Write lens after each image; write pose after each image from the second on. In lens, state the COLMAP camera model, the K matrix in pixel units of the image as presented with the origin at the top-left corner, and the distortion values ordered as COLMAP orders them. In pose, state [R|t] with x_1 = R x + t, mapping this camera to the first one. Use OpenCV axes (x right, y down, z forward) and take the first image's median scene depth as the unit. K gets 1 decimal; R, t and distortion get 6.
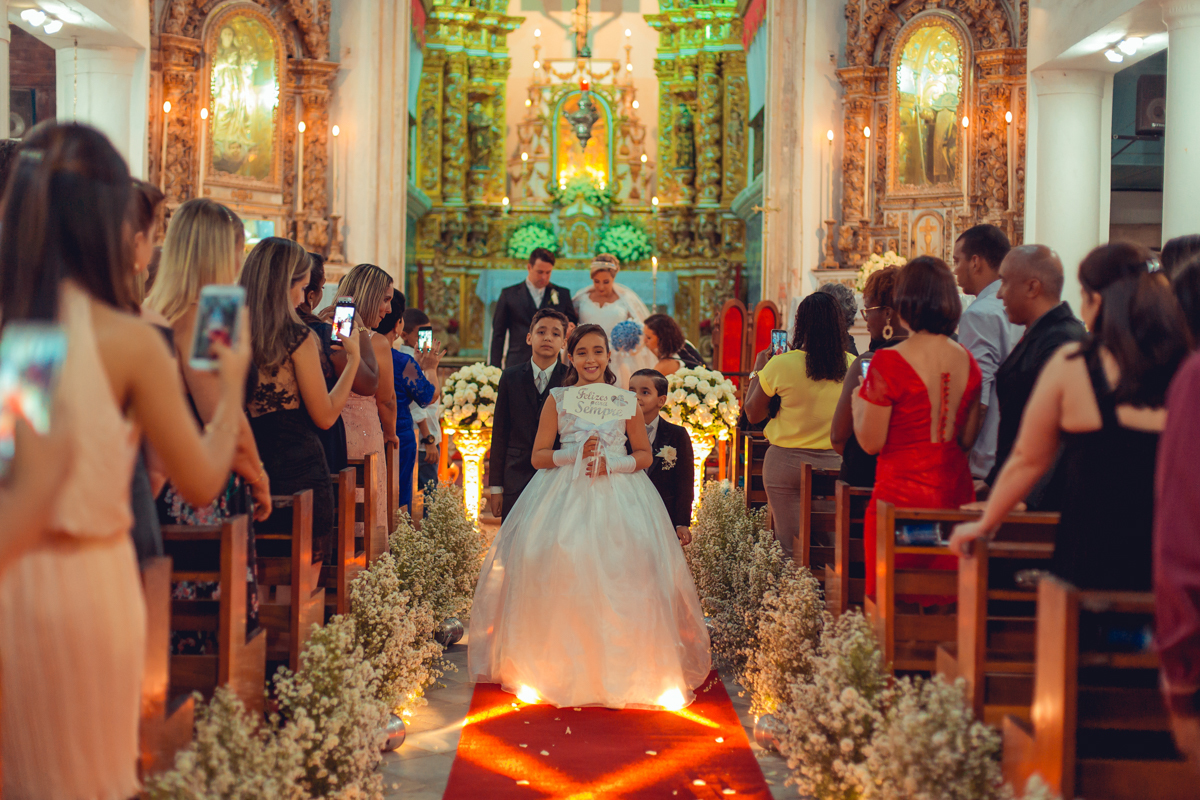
lens RADIAL K [[1802.9, 0, 599.6], [0, 1802.9, 397.8], [0, 0, 1]] dist [-0.006636, 0.000000]
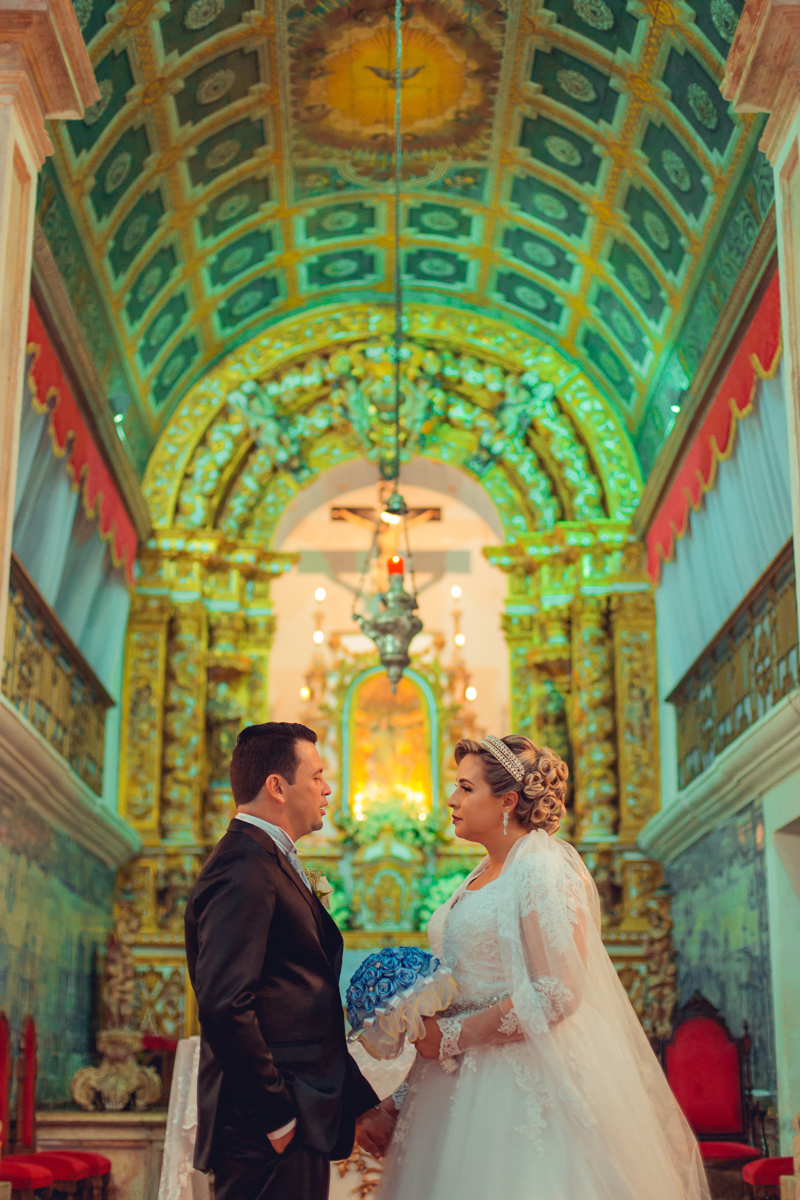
lens RADIAL K [[1802.9, 0, 395.1], [0, 1802.9, 593.0], [0, 0, 1]] dist [-0.006636, 0.000000]
pose [[0.999913, -0.012920, -0.002771, -0.005372], [0.011616, 0.959452, -0.281633, -0.016213], [0.006297, 0.281577, 0.959518, 0.392742]]
